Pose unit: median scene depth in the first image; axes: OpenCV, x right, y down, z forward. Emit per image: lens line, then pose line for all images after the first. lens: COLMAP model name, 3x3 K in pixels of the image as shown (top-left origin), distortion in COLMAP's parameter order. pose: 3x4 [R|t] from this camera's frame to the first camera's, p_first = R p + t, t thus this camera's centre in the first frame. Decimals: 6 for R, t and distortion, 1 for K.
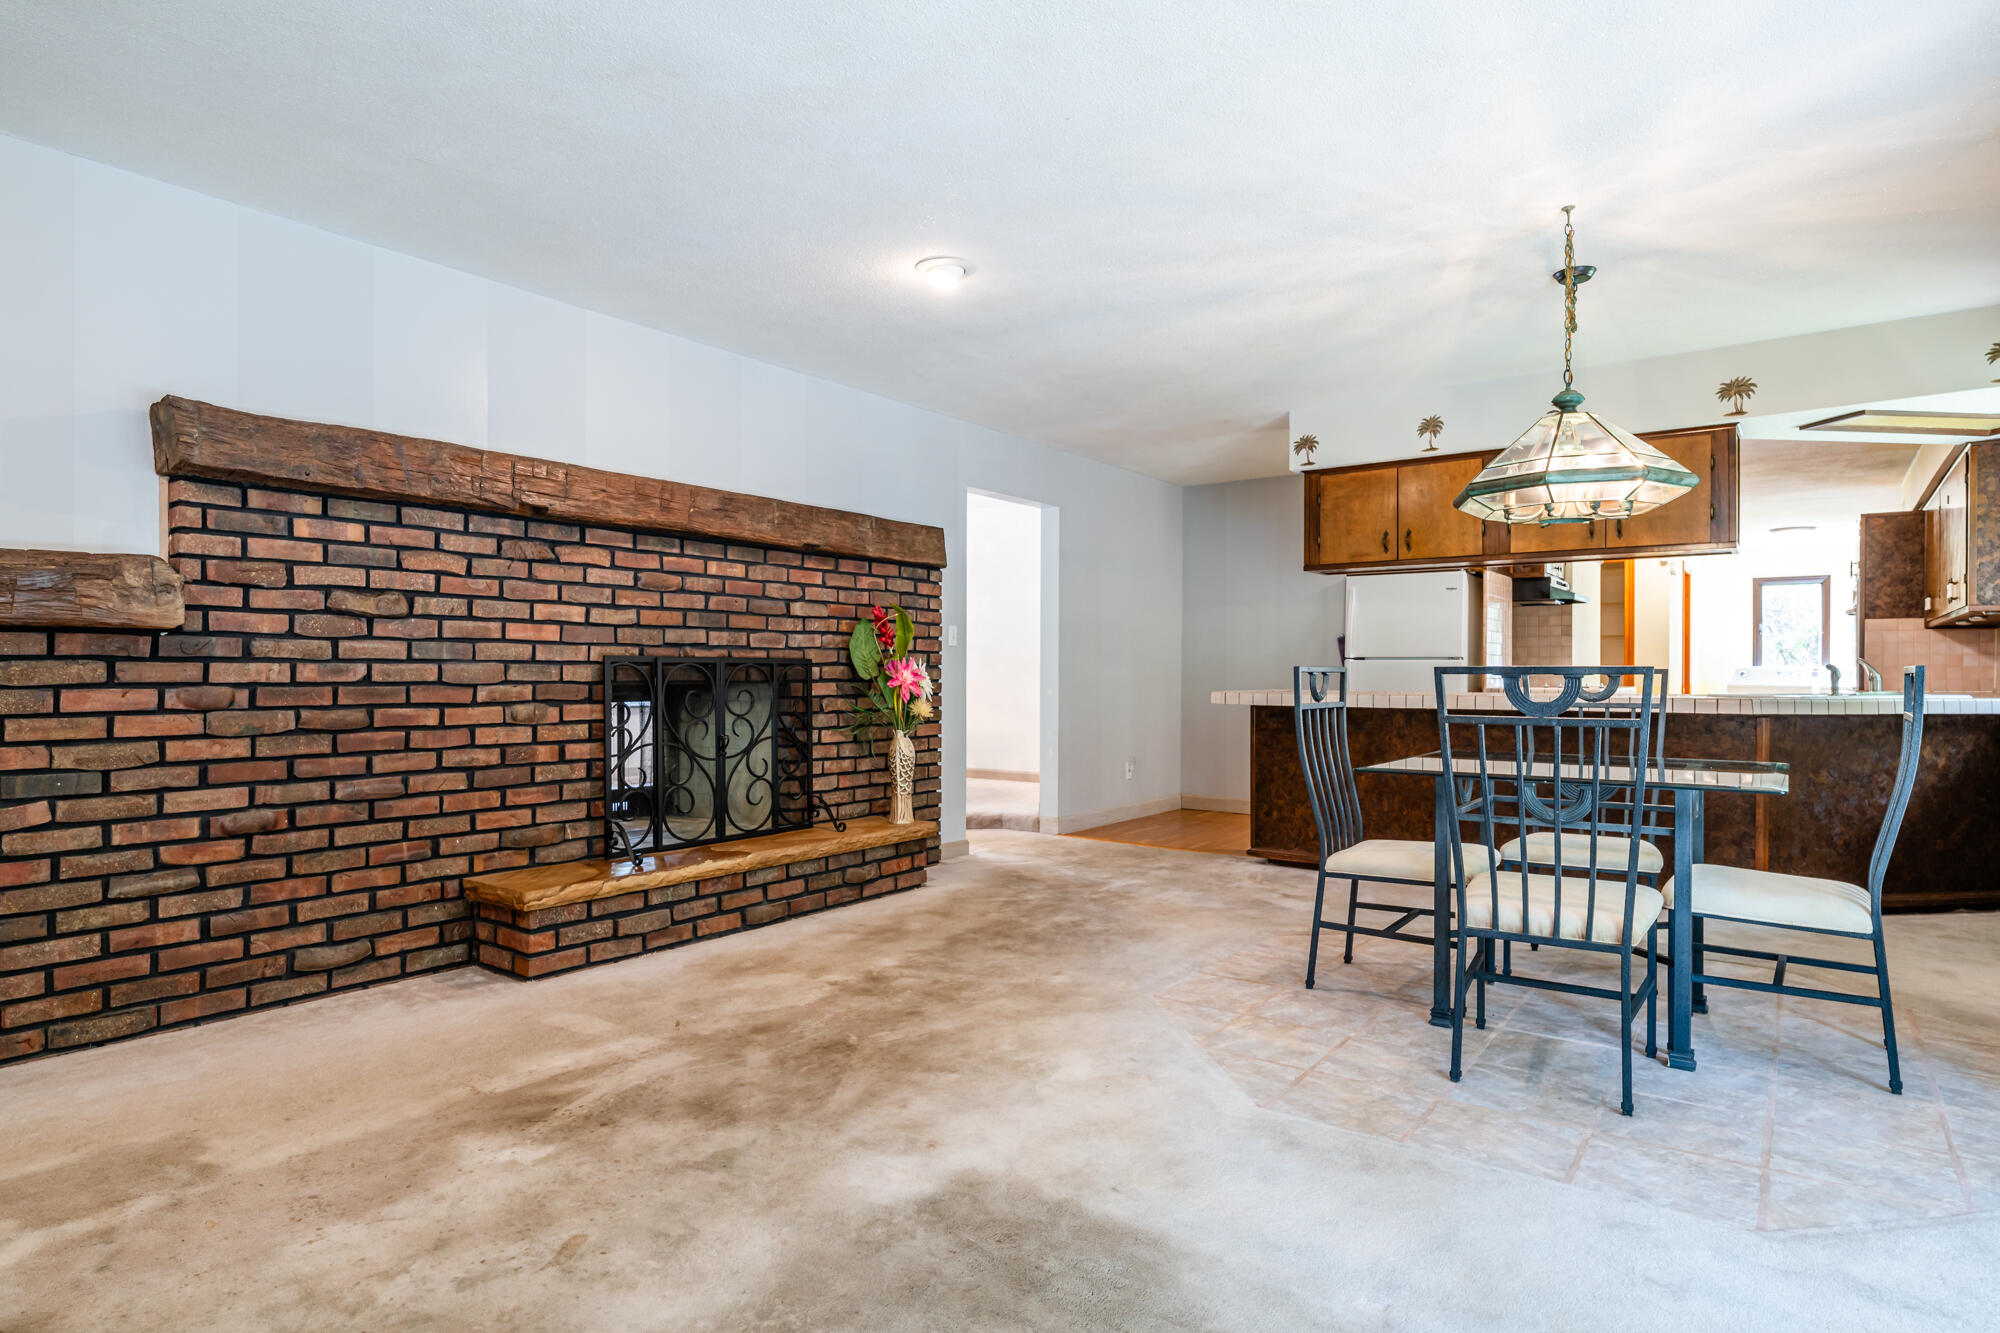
lens RADIAL K [[1082.8, 0, 1000.0], [0, 1082.8, 666.5], [0, 0, 1]] dist [0.000891, 0.000011]
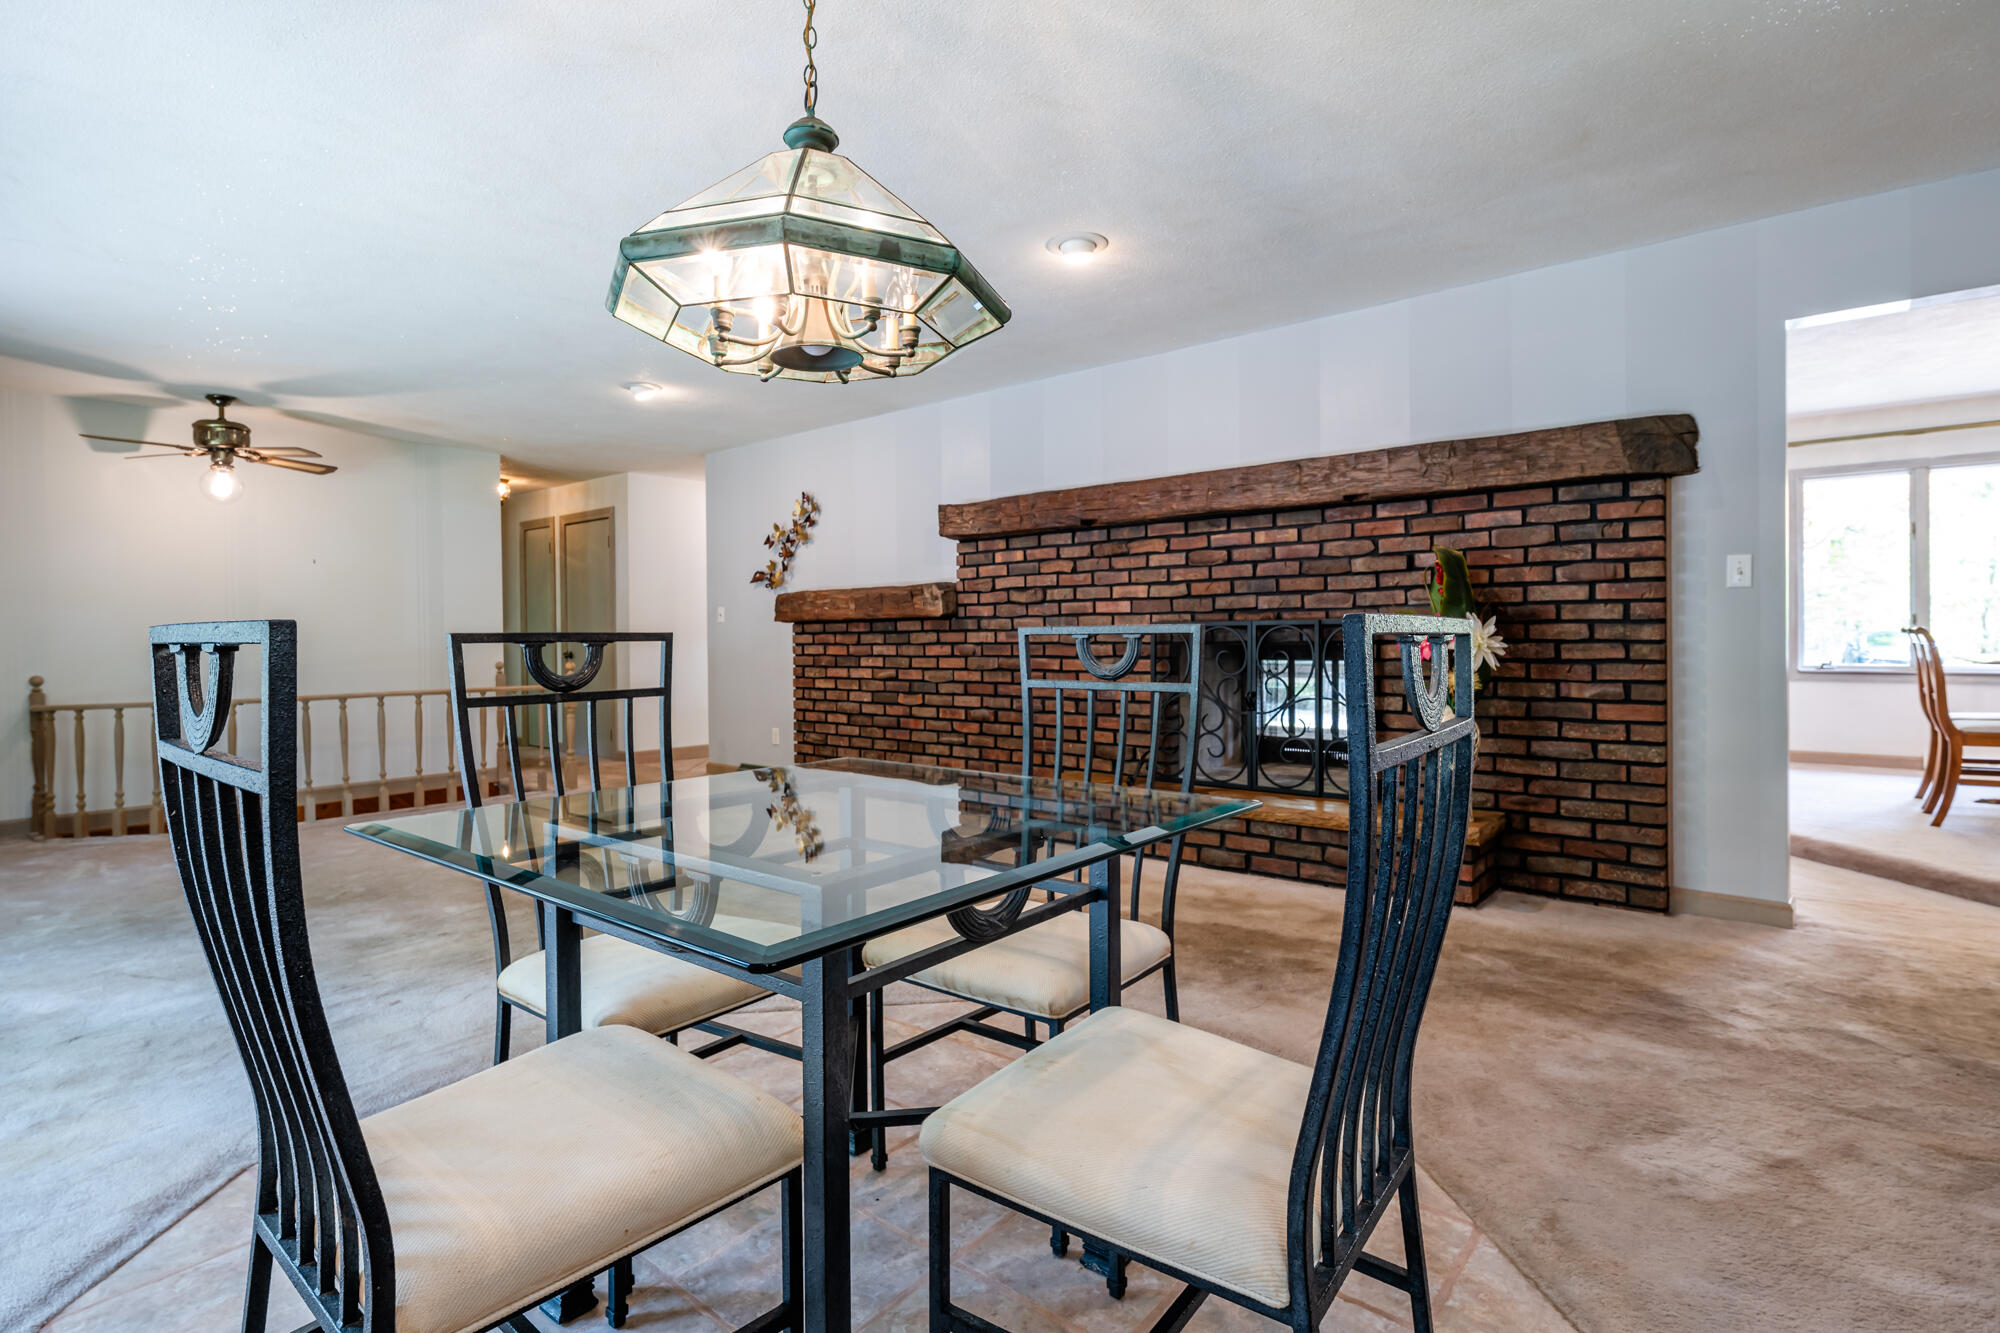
lens RADIAL K [[975.1, 0, 1000.0], [0, 975.1, 640.3], [0, 0, 1]] dist [-0.001801, -0.000220]
pose [[-0.052695, 0.002438, -0.998608, 0.824836], [0.015307, 0.999882, 0.001633, 0.006997], [0.998493, -0.015199, -0.052727, 0.903977]]
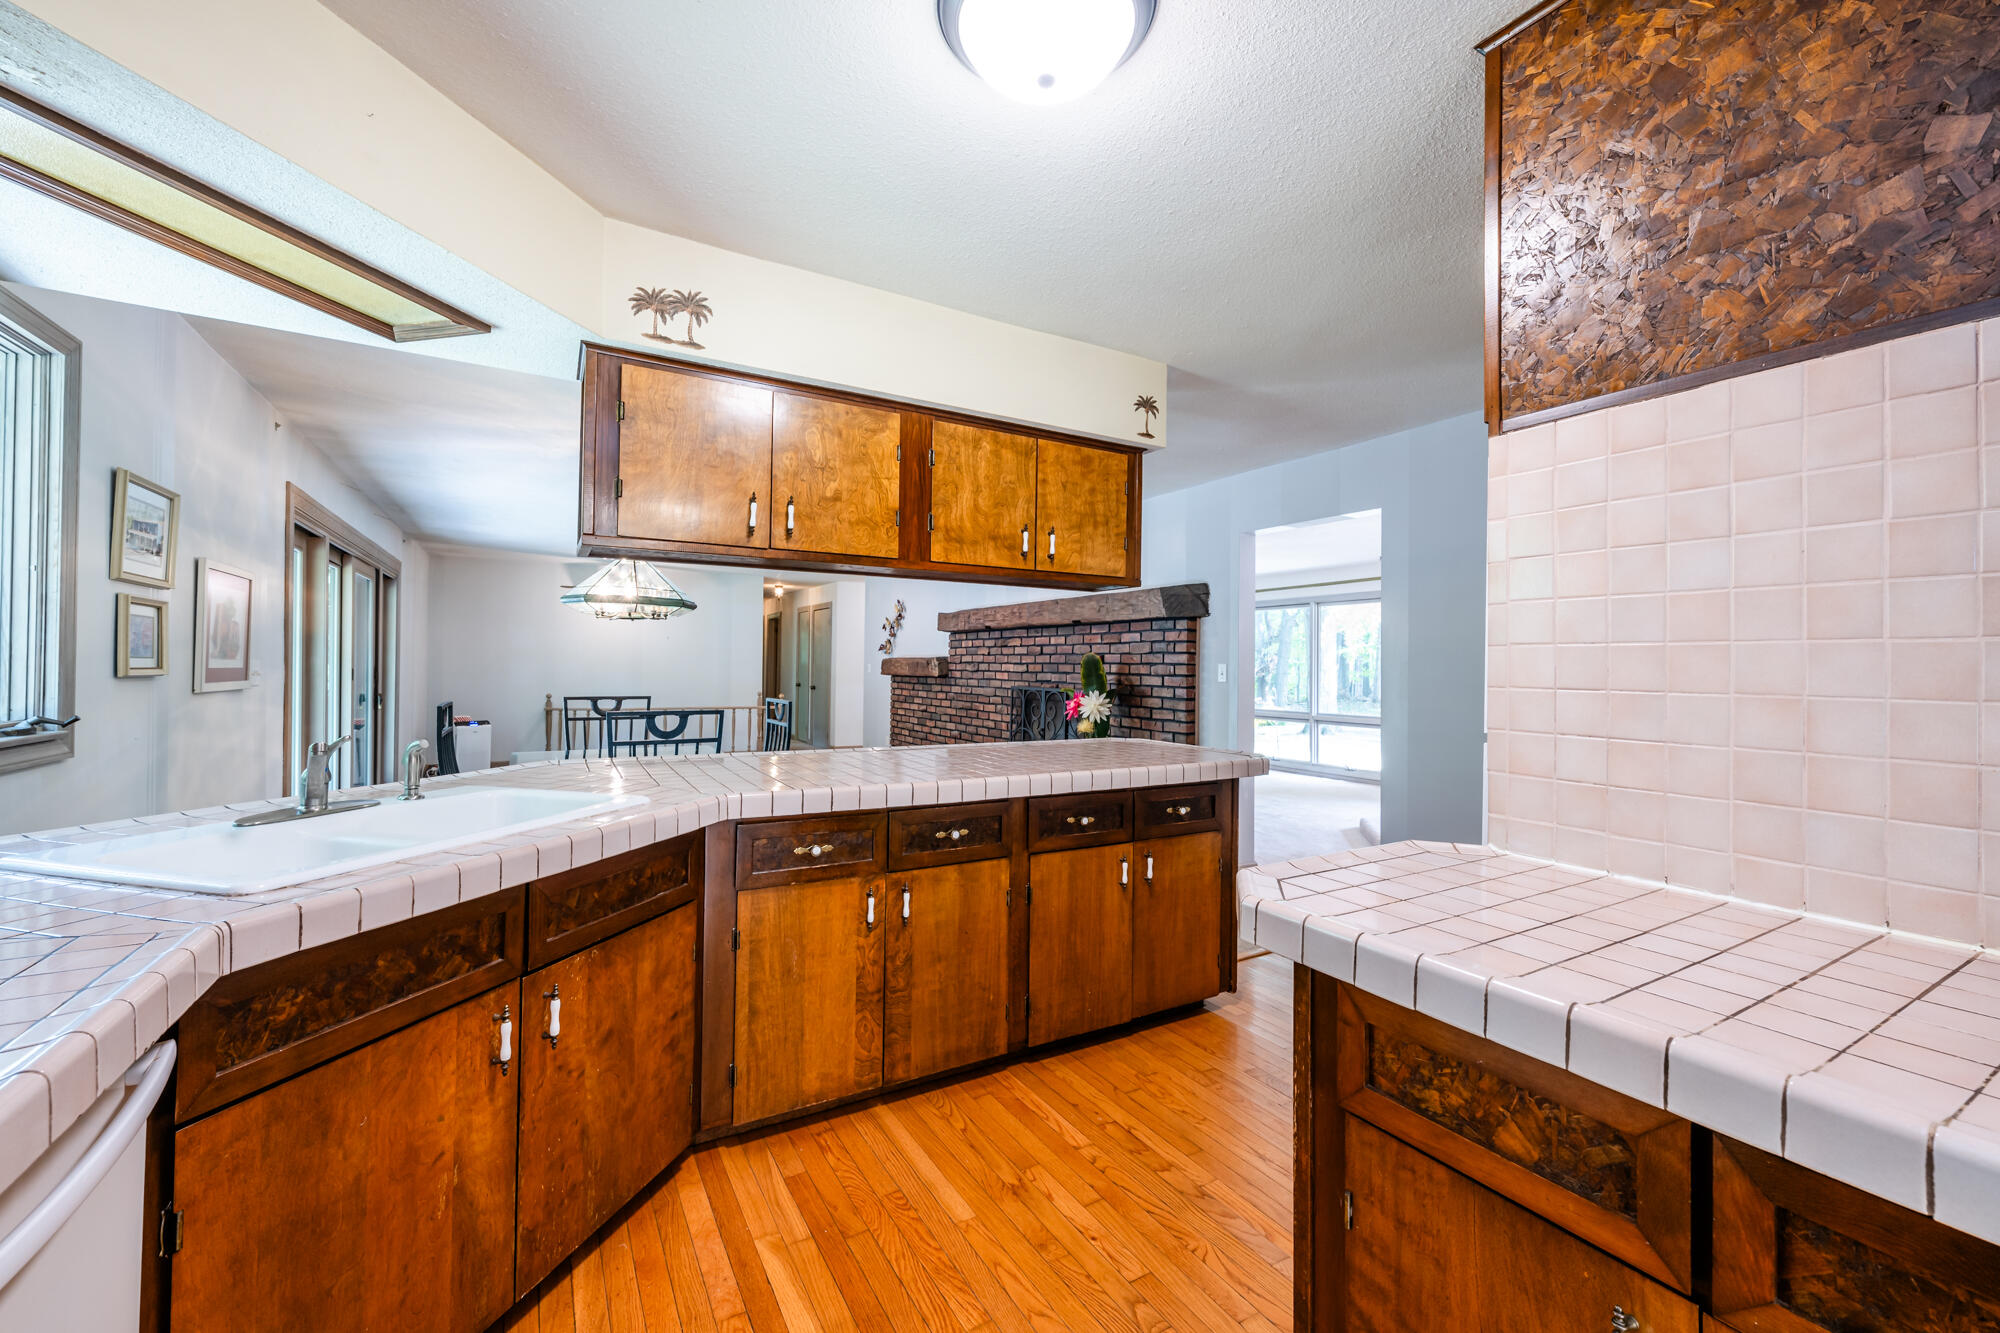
lens RADIAL K [[807.7, 0, 1000.0], [0, 807.7, 666.5], [0, 0, 1]] dist [0.000513, 0.000191]
pose [[-0.397969, -0.007573, -0.917368, 1.224220], [-0.008958, 0.999950, -0.004369, -0.044232], [0.917355, 0.006479, -0.398017, 1.692771]]
